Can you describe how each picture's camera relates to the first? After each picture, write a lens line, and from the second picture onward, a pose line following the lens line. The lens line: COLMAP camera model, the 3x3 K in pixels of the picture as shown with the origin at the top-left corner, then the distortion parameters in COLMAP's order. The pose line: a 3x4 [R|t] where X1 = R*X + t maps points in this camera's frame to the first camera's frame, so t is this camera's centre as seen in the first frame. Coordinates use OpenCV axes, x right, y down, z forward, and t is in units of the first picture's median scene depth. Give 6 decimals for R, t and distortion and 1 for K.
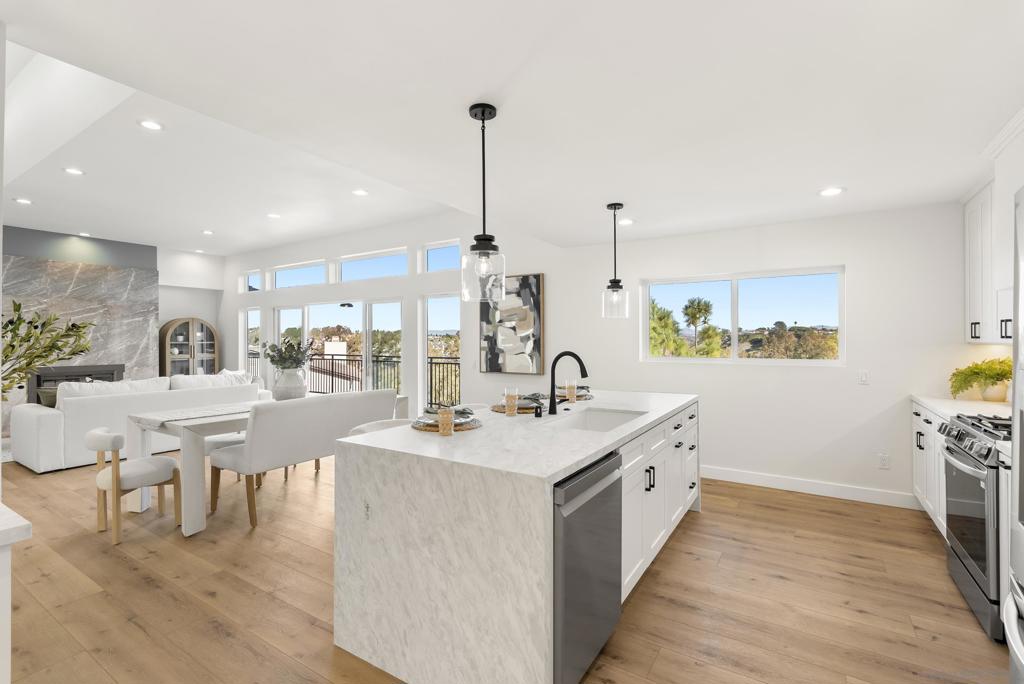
lens RADIAL K [[465.8, 0, 514.7], [0, 465.8, 339.8], [0, 0, 1]] dist [-0.010799, 0.000463]
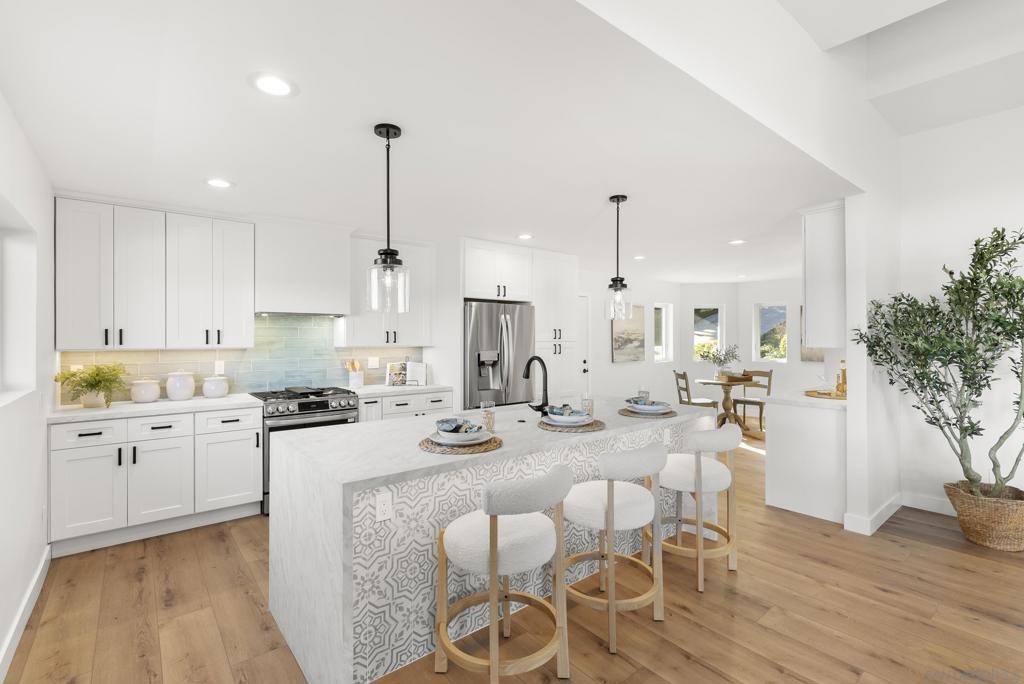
lens RADIAL K [[465.8, 0, 506.0], [0, 465.8, 337.7], [0, 0, 1]] dist [-0.010799, 0.000463]
pose [[-0.944508, 0.002575, 0.328479, -0.082963], [0.001600, 0.999993, -0.003239, -0.007626], [-0.328485, -0.002534, -0.944506, 0.981010]]
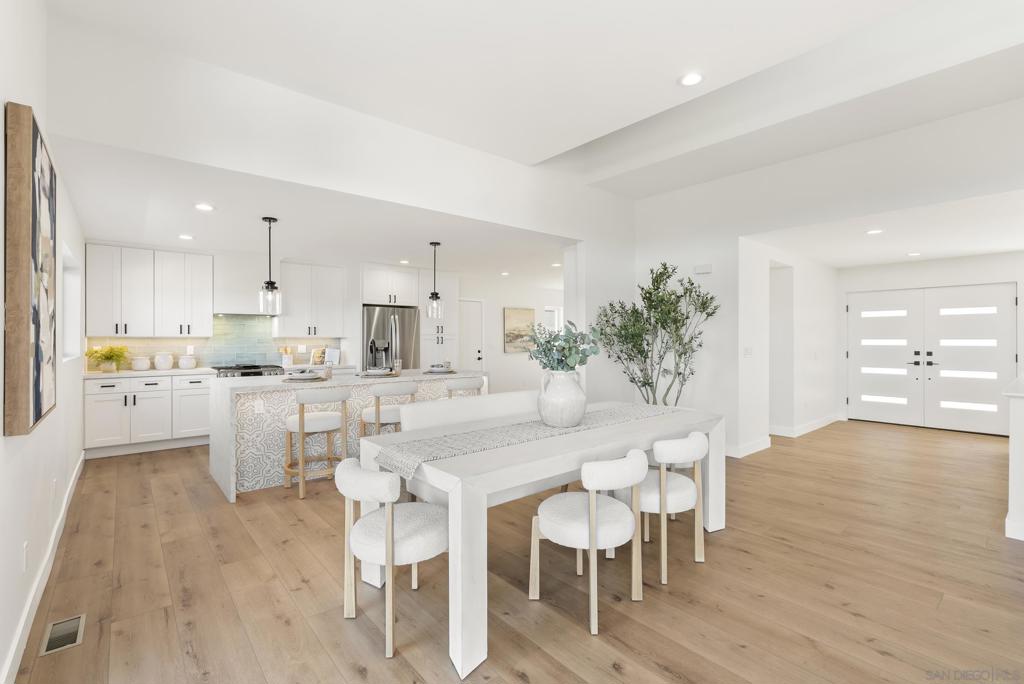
lens RADIAL K [[465.8, 0, 510.2], [0, 465.8, 339.2], [0, 0, 1]] dist [-0.010799, 0.000463]
pose [[-0.950898, 0.003456, 0.309484, -0.470374], [0.002426, 0.999990, -0.003714, 0.015380], [-0.309494, -0.002781, -0.950897, 1.244237]]
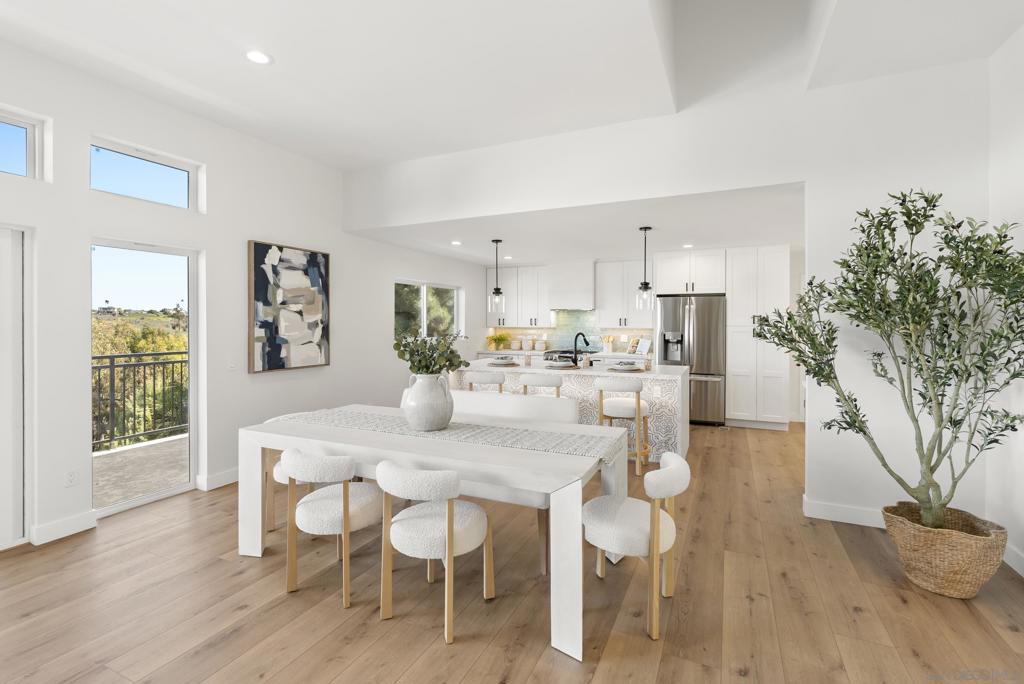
lens RADIAL K [[465.8, 0, 509.8], [0, 465.8, 328.7], [0, 0, 1]] dist [-0.010799, 0.000463]
pose [[-0.118082, -0.012498, 0.992925, -0.865375], [-0.004274, 0.999918, 0.012078, -0.007883], [-0.992995, -0.002818, -0.118126, 0.734397]]
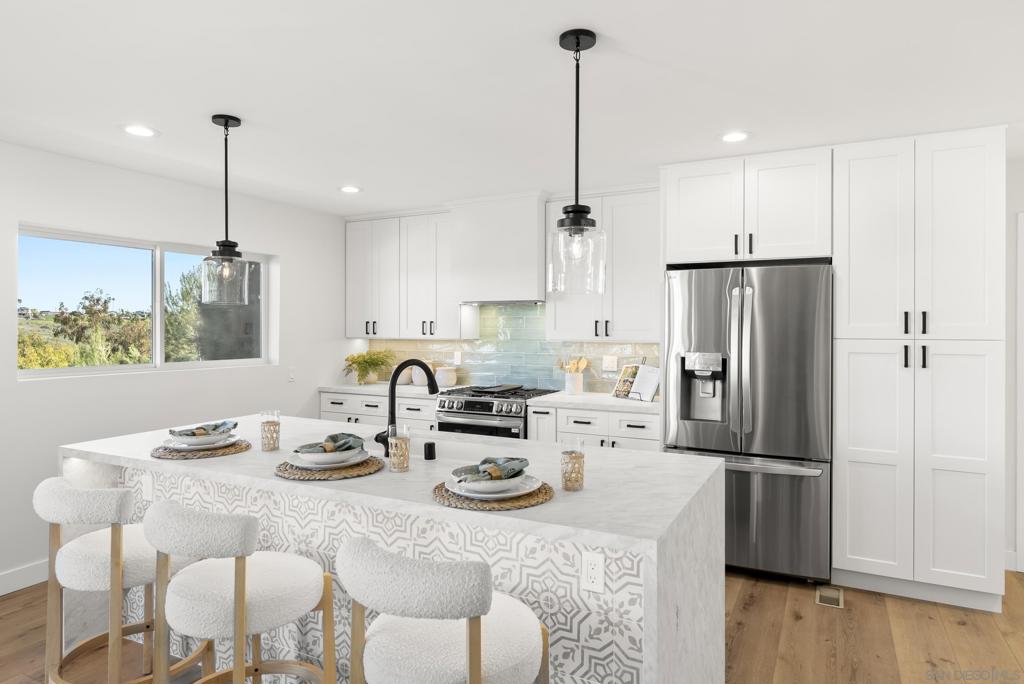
lens RADIAL K [[619.7, 0, 506.5], [0, 619.7, 336.5], [0, 0, 1]] dist [-0.001891, 0.000959]
pose [[-0.072742, -0.014369, 0.997247, -0.396812], [-0.002670, 0.999895, 0.014212, -0.012214], [-0.997347, -0.001629, -0.072772, 0.448259]]
